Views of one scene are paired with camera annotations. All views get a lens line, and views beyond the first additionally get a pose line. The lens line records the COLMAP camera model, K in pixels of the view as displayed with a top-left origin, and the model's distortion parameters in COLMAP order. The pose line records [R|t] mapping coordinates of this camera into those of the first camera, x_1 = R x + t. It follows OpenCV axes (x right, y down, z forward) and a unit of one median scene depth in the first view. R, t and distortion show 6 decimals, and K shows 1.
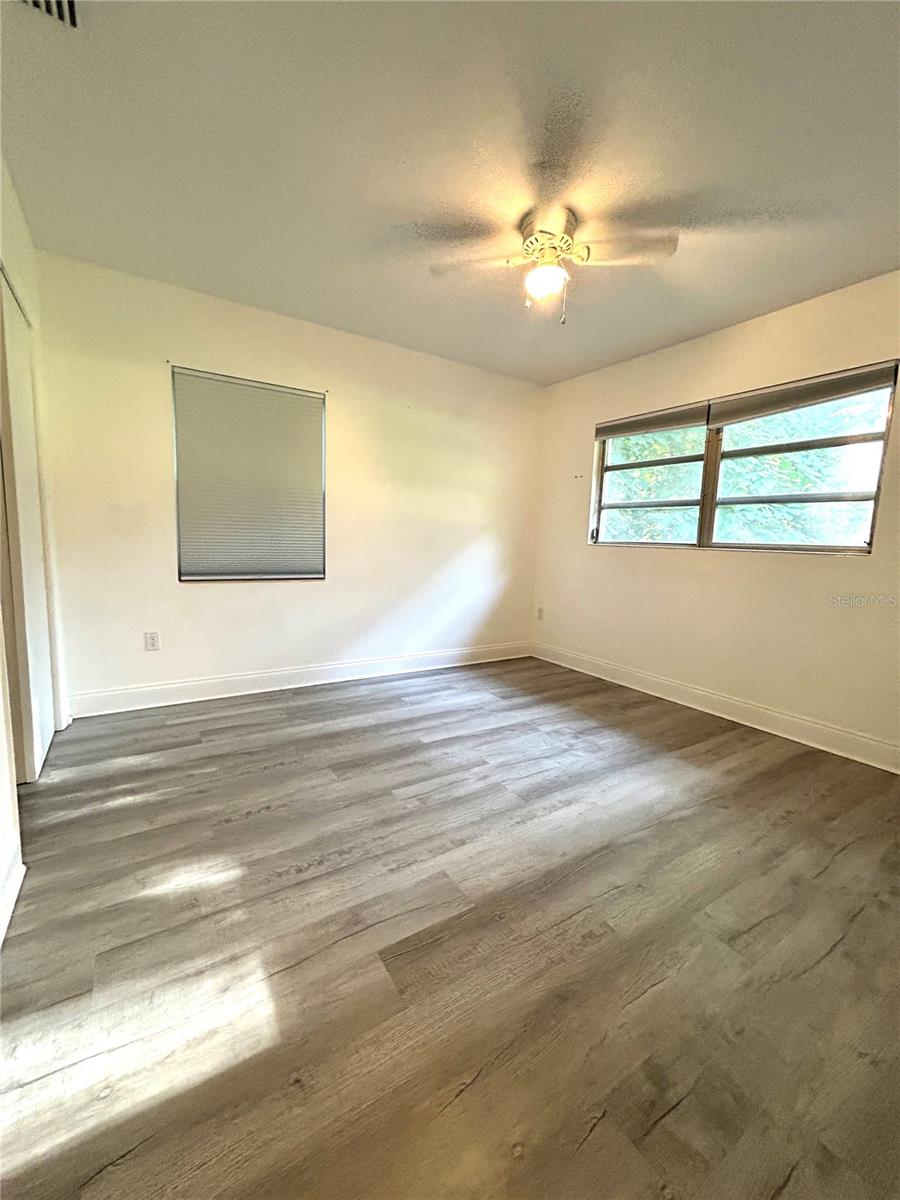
lens RADIAL K [[487.7, 0, 449.3], [0, 487.7, 598.7], [0, 0, 1]] dist [0.001079, -0.000345]
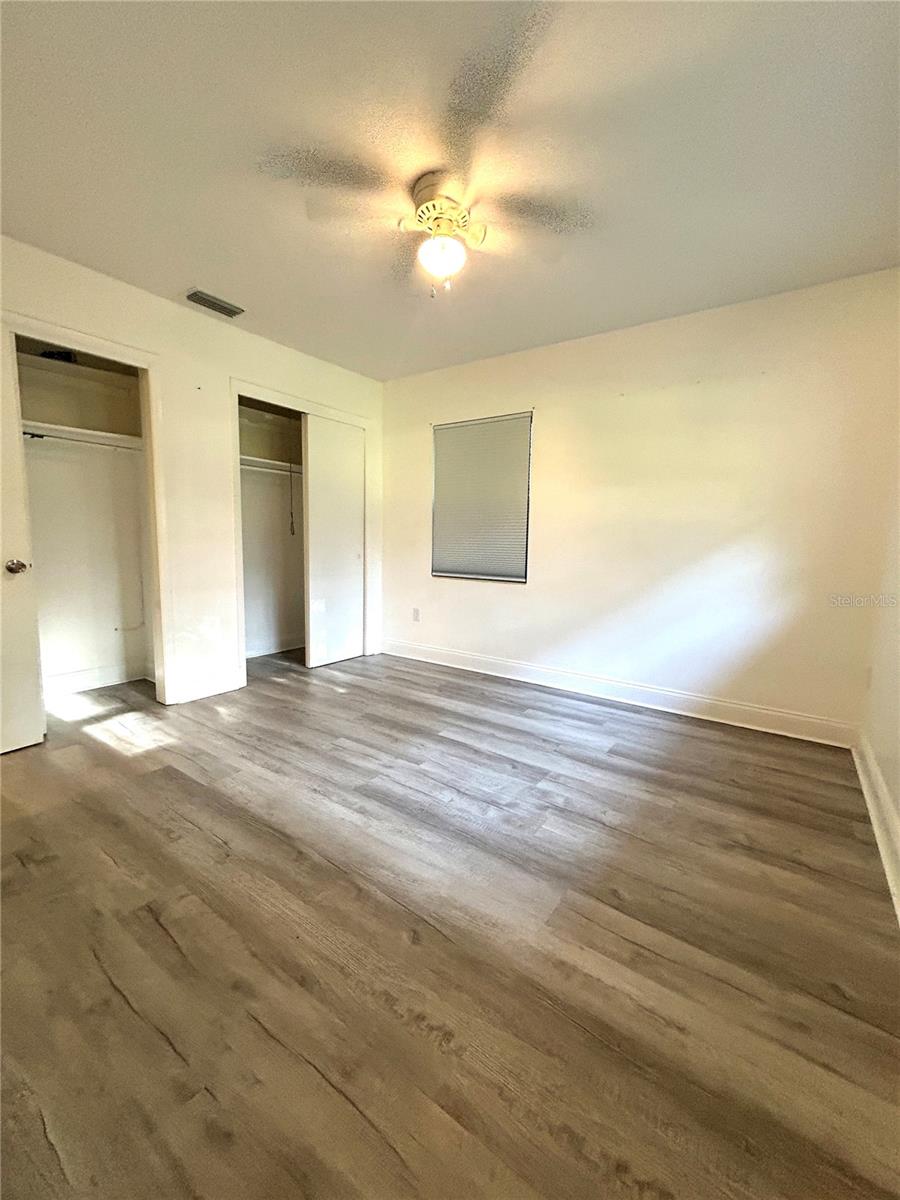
lens RADIAL K [[487.7, 0, 449.3], [0, 487.7, 598.7], [0, 0, 1]] dist [0.001079, -0.000345]
pose [[0.369669, 0.087473, -0.925037, 0.830985], [-0.122946, 0.991410, 0.044617, -0.041289], [0.920994, 0.097236, 0.377248, 0.545870]]
